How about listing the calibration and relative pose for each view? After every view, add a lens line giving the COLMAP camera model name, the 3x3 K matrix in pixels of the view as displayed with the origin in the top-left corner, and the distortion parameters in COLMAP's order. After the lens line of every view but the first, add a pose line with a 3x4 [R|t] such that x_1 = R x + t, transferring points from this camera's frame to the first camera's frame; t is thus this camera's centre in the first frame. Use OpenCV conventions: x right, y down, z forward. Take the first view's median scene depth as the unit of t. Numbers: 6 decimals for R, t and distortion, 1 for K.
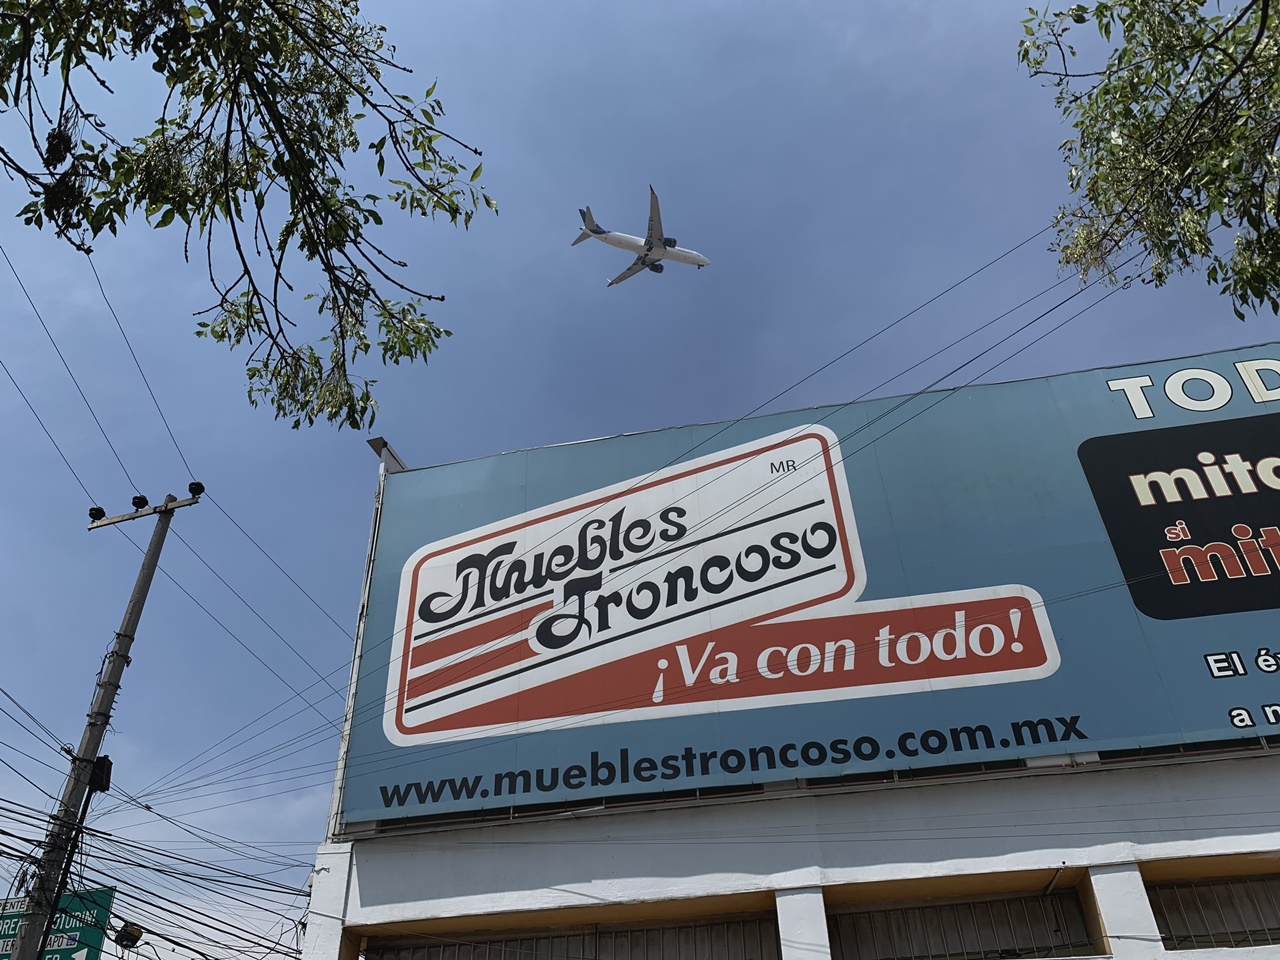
lens RADIAL K [[973.1, 0, 640.0], [0, 973.1, 480.0], [0, 0, 1]] dist [0.071363, -0.103794]
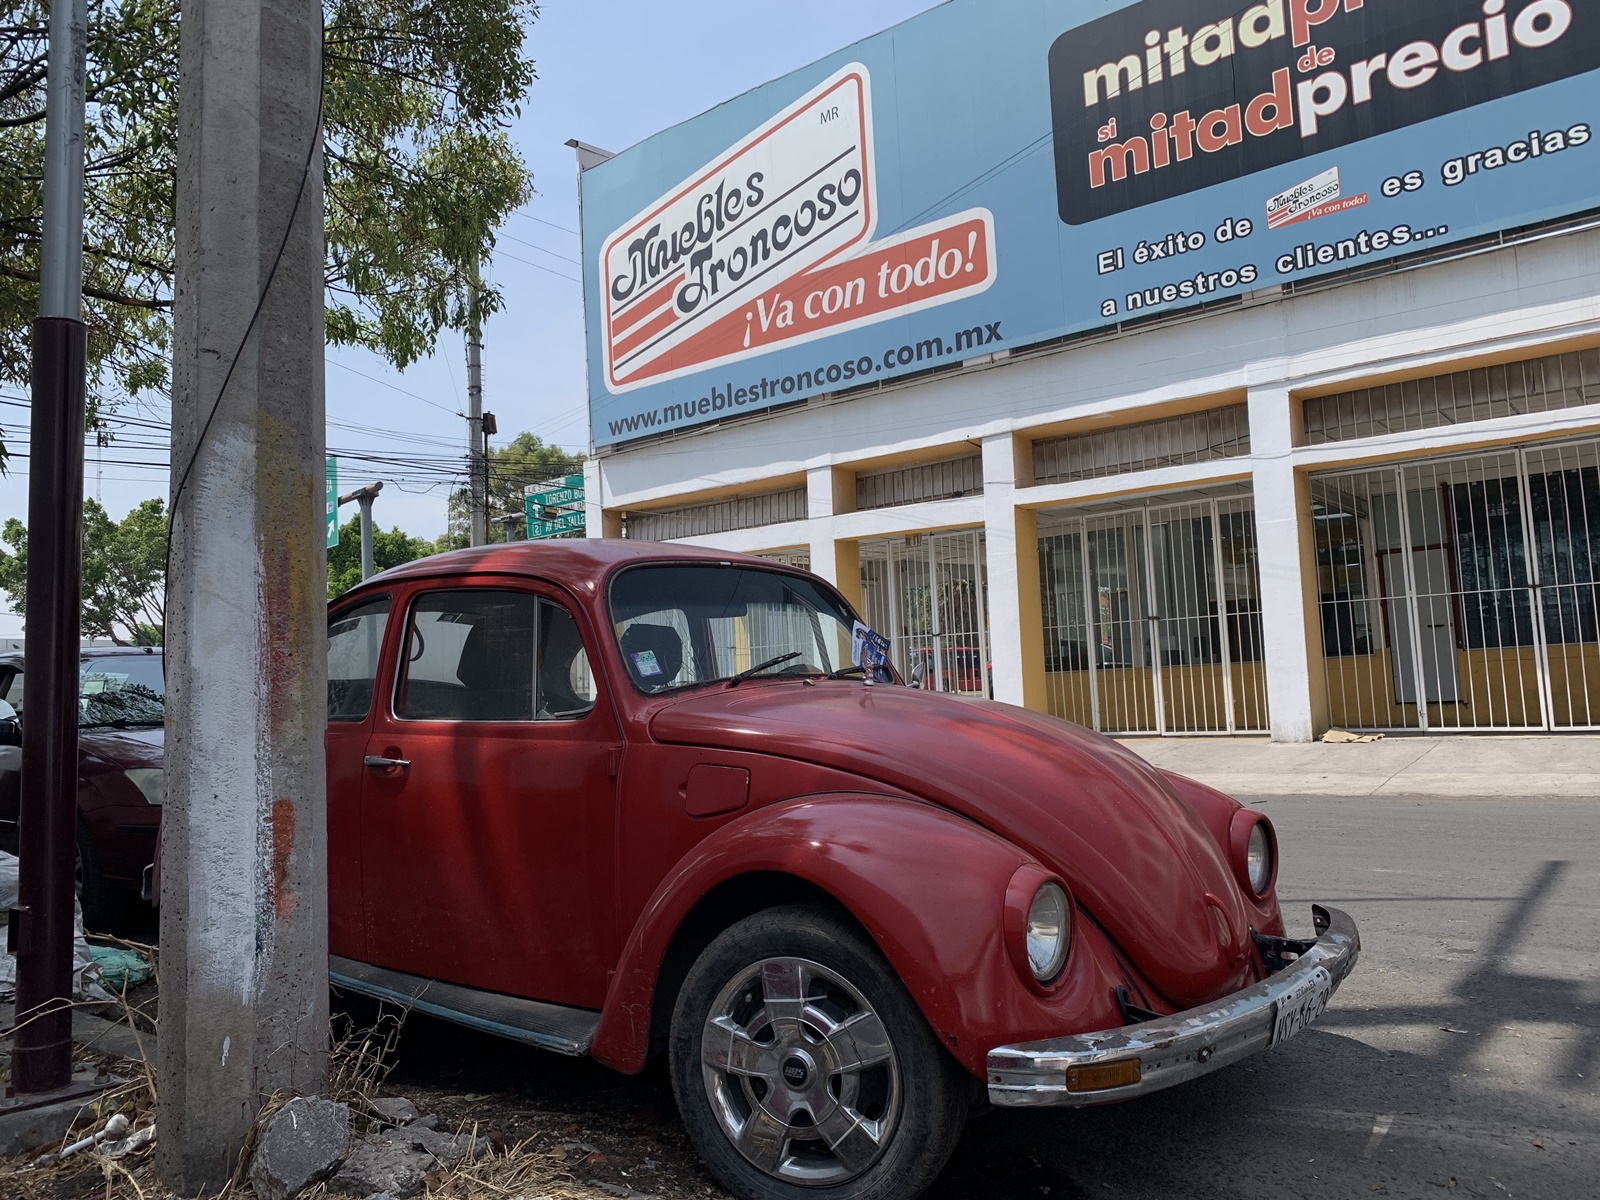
lens RADIAL K [[1202.3, 0, 800.0], [0, 1202.3, 600.0], [0, 0, 1]] dist [0.074461, -0.158479]
pose [[0.878334, -0.038721, -0.476478, 0.851237], [0.291503, 0.833349, 0.469633, -0.239449], [0.378888, -0.551389, 0.743246, -0.404207]]
